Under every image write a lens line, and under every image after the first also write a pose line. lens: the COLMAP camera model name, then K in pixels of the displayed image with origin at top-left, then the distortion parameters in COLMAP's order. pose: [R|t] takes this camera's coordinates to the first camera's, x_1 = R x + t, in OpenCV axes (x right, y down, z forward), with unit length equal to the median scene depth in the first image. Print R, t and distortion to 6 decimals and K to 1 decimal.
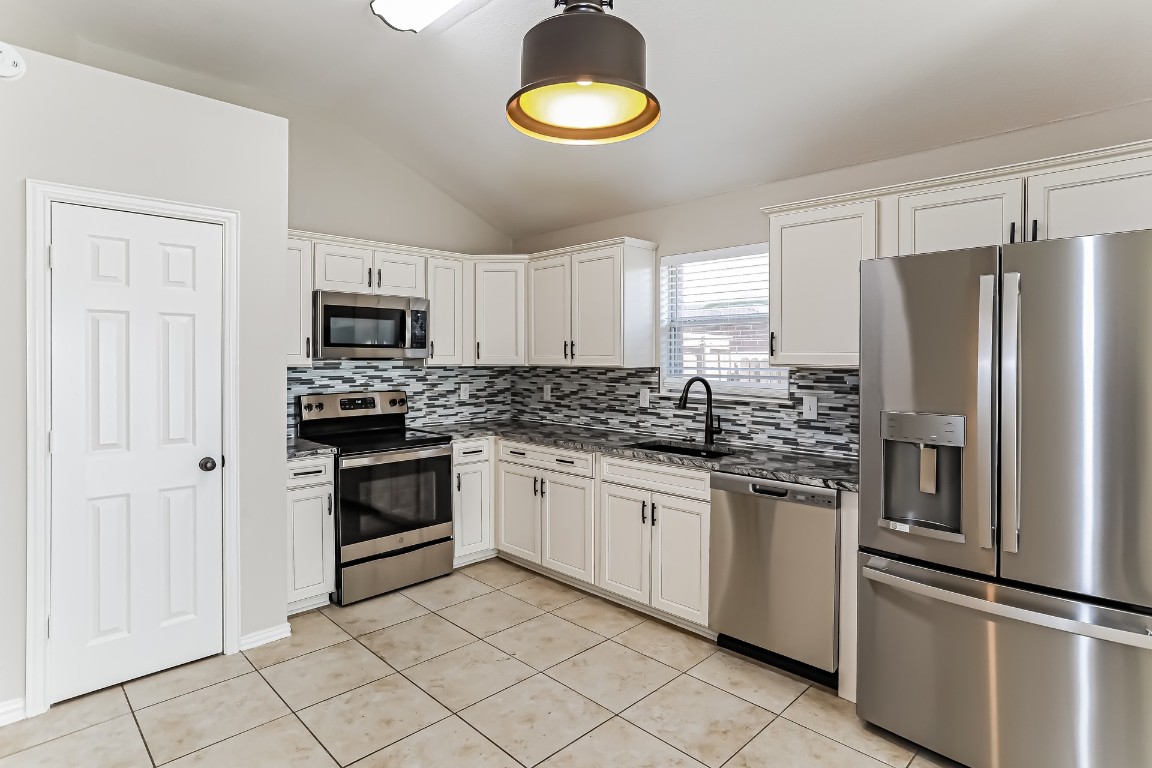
lens RADIAL K [[614.7, 0, 573.7], [0, 614.7, 366.3], [0, 0, 1]] dist [-0.034876, 0.001185]
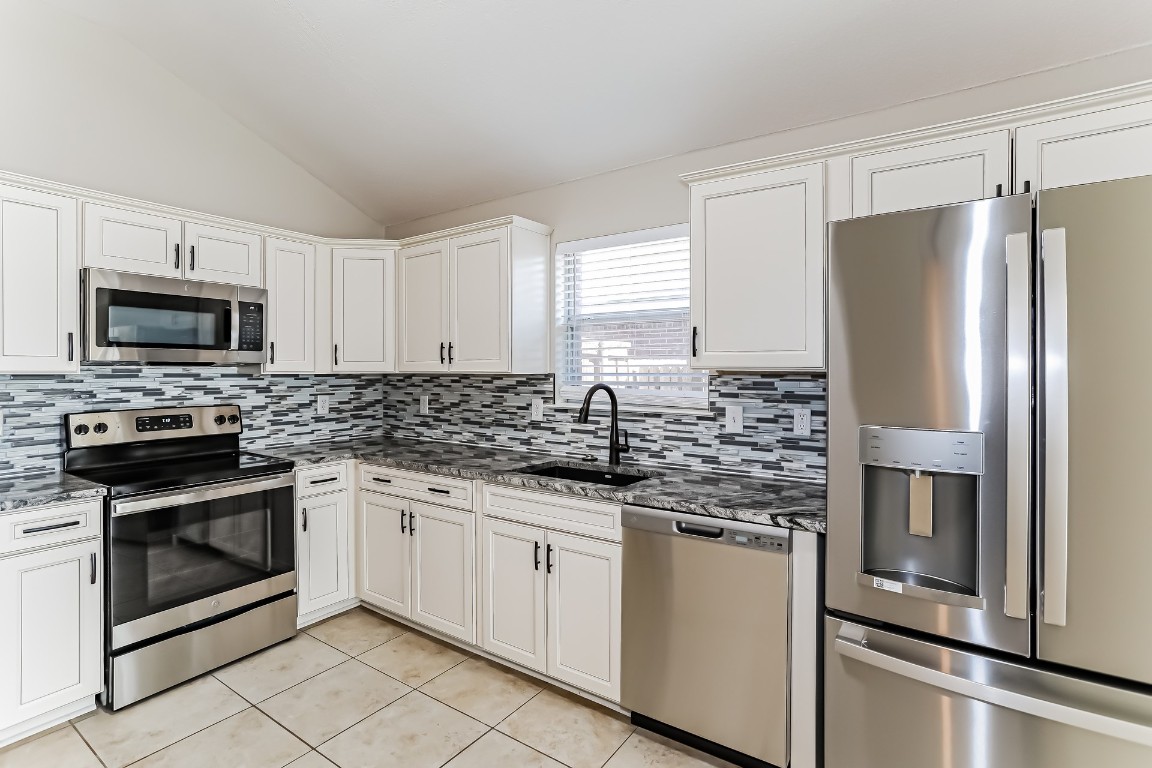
lens RADIAL K [[559.9, 0, 578.8], [0, 559.9, 362.5], [0, 0, 1]] dist [-0.044424, 0.035973]
pose [[0.982497, 0.000146, 0.186281, 0.028211], [0.005157, 0.999595, -0.027979, 0.008163], [-0.186209, 0.028450, 0.982098, 0.232550]]
